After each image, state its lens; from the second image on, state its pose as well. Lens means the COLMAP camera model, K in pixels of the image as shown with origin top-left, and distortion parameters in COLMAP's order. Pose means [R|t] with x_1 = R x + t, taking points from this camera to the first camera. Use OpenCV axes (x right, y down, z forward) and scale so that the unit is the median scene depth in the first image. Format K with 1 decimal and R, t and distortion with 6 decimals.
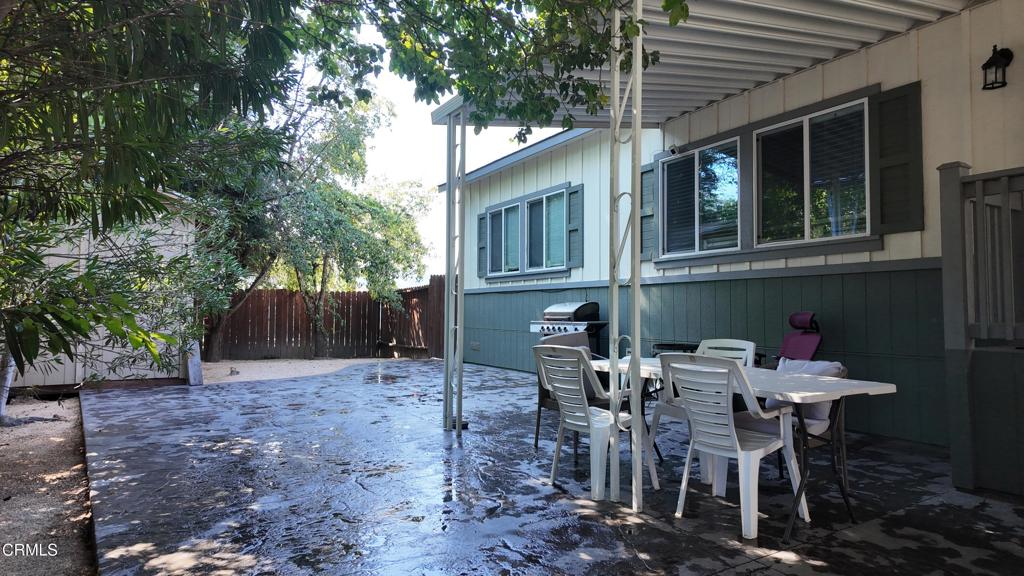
lens RADIAL K [[602.2, 0, 513.3], [0, 602.2, 288.2], [0, 0, 1]] dist [0.041930, -0.038082]
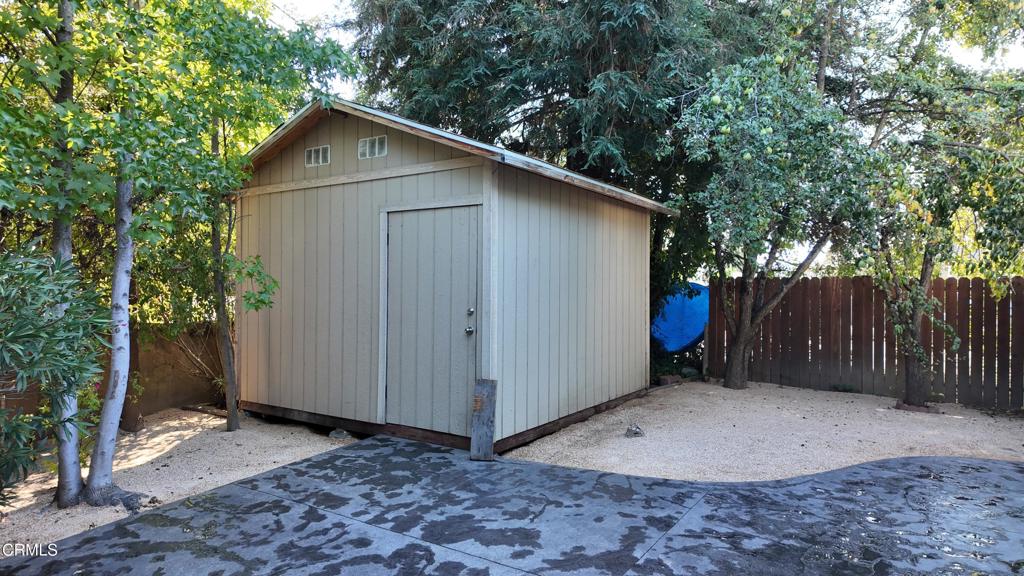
lens RADIAL K [[602.2, 0, 513.4], [0, 602.2, 294.9], [0, 0, 1]] dist [0.041930, -0.038082]
pose [[0.430794, 0.010919, -0.902384, 0.003203], [0.032194, 0.999104, 0.027458, -0.007739], [0.901876, -0.040880, 0.430057, 0.513676]]
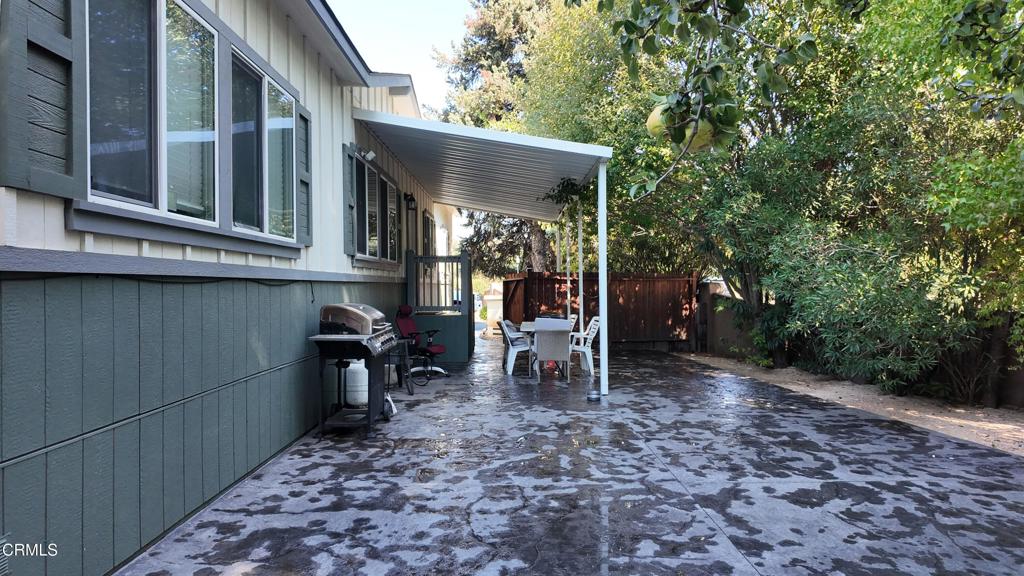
lens RADIAL K [[602.2, 0, 513.3], [0, 602.2, 285.8], [0, 0, 1]] dist [0.041930, -0.038082]
pose [[-0.863621, -0.002019, 0.504138, -0.227942], [-0.018083, 0.999473, -0.026975, 0.010392], [-0.503817, -0.032412, -0.863202, 0.896869]]
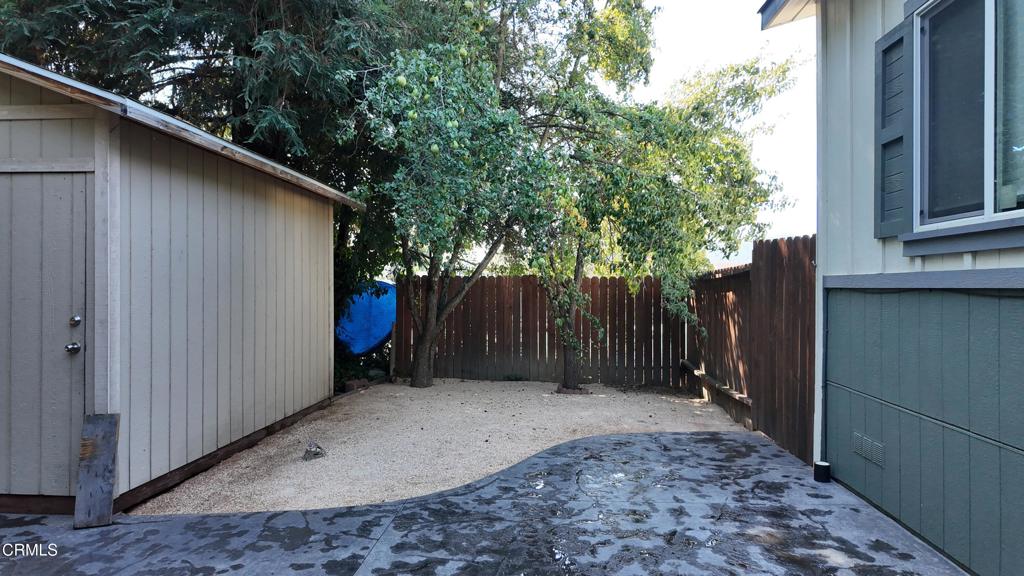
lens RADIAL K [[602.2, 0, 517.6], [0, 602.2, 289.5], [0, 0, 1]] dist [0.041930, -0.038082]
pose [[0.818610, -0.000076, -0.574350, -0.025429], [0.024756, 0.999075, 0.035151, -0.006600], [0.573816, -0.042993, 0.817855, 0.539024]]
